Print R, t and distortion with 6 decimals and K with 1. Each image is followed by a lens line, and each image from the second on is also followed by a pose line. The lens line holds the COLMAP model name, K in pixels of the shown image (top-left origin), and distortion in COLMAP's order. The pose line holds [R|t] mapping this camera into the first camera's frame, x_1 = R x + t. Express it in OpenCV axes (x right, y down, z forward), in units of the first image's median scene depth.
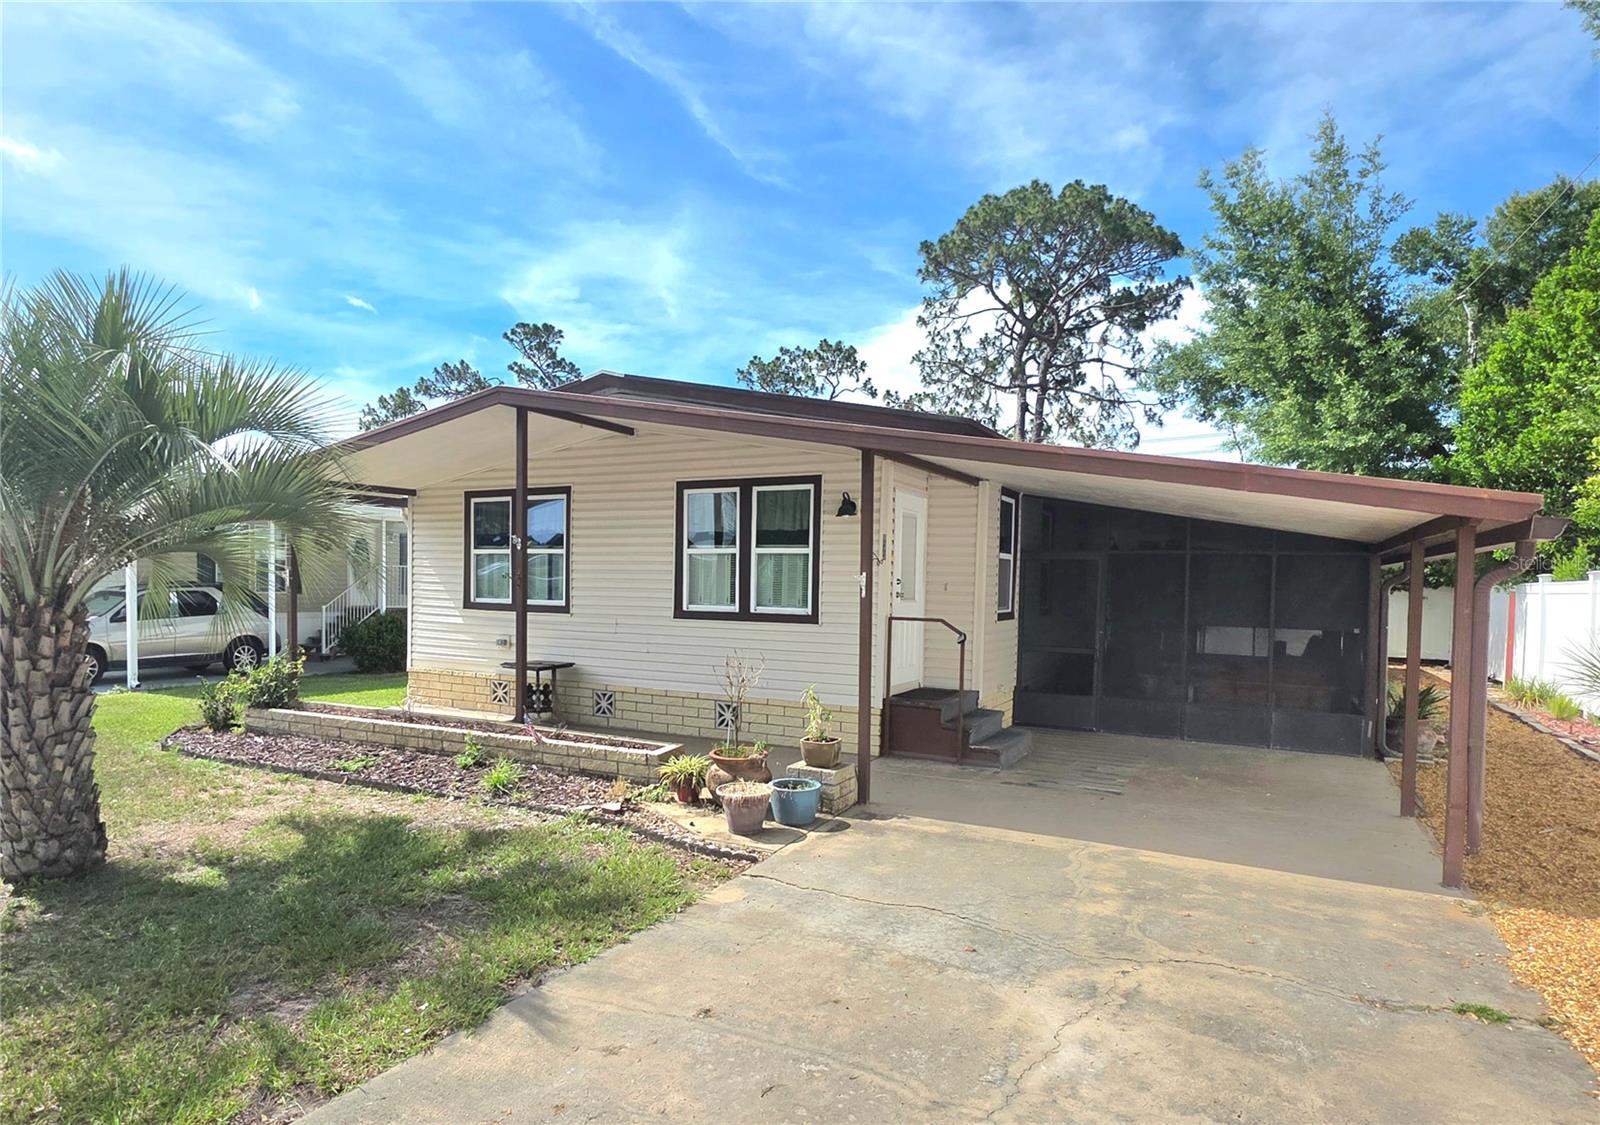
lens RADIAL K [[932.8, 0, 715.4], [0, 932.8, 617.3], [0, 0, 1]] dist [0.002023, 0.000096]
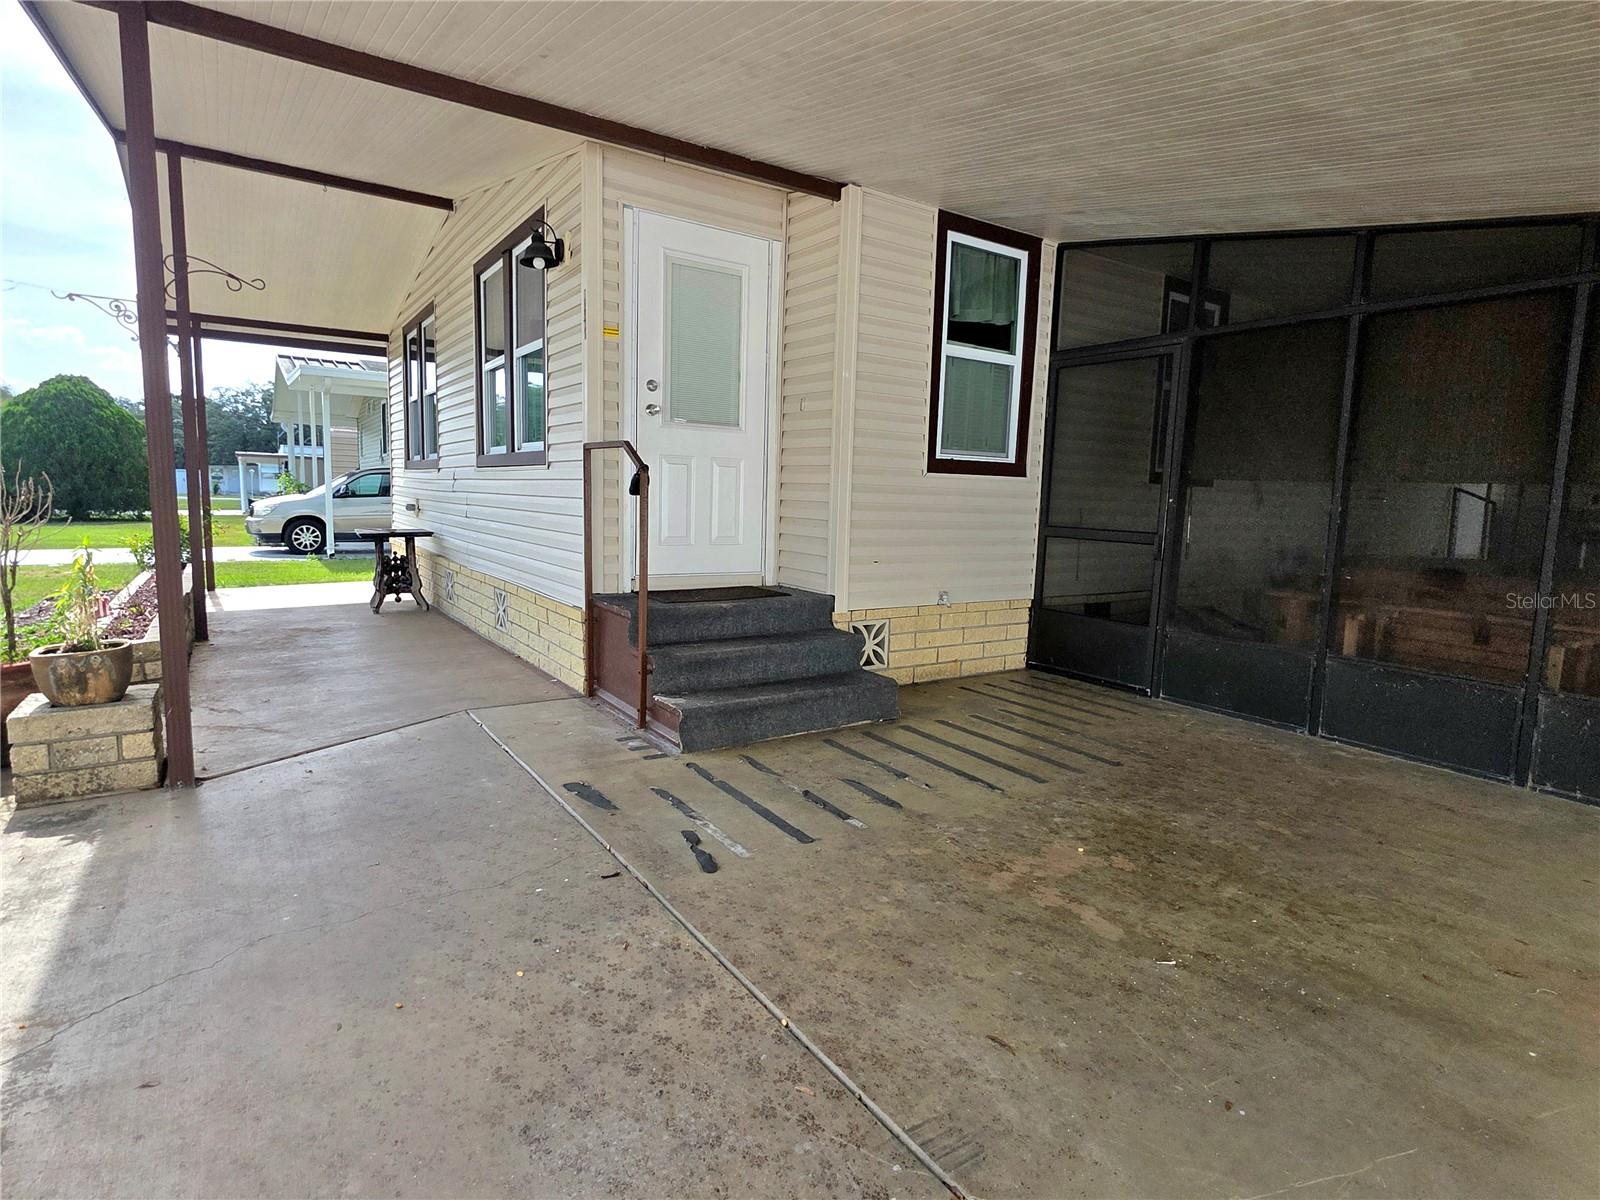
lens RADIAL K [[827.2, 0, 802.5], [0, 827.2, 596.6], [0, 0, 1]] dist [0.000080, 0.001507]
pose [[0.904107, 0.062801, -0.422666, 0.420444], [-0.031258, 0.996211, 0.081158, 0.037338], [0.426162, -0.060164, 0.902644, 0.506591]]
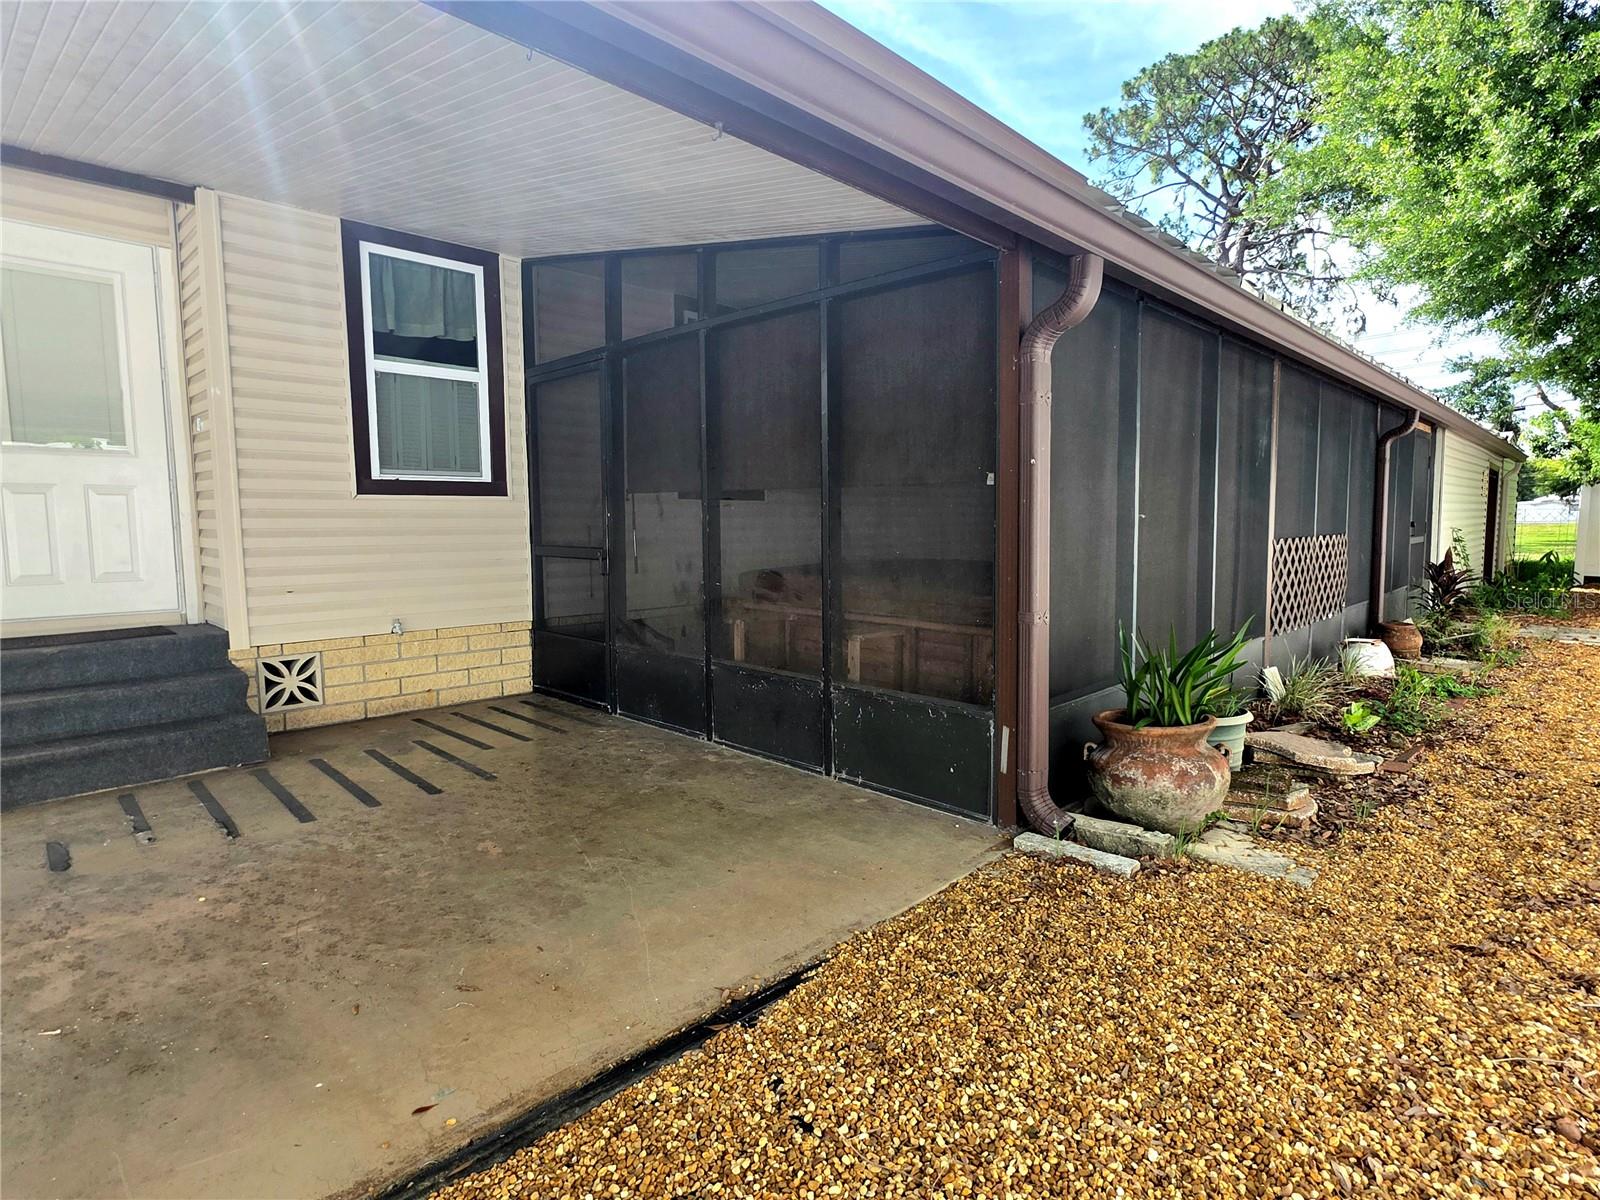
lens RADIAL K [[827.2, 0, 802.5], [0, 827.2, 596.6], [0, 0, 1]] dist [0.000080, 0.001507]
pose [[0.968629, -0.000594, -0.248511, 0.612194], [0.013675, 0.998609, 0.050913, 0.038395], [0.248135, -0.052714, 0.967290, 0.587719]]
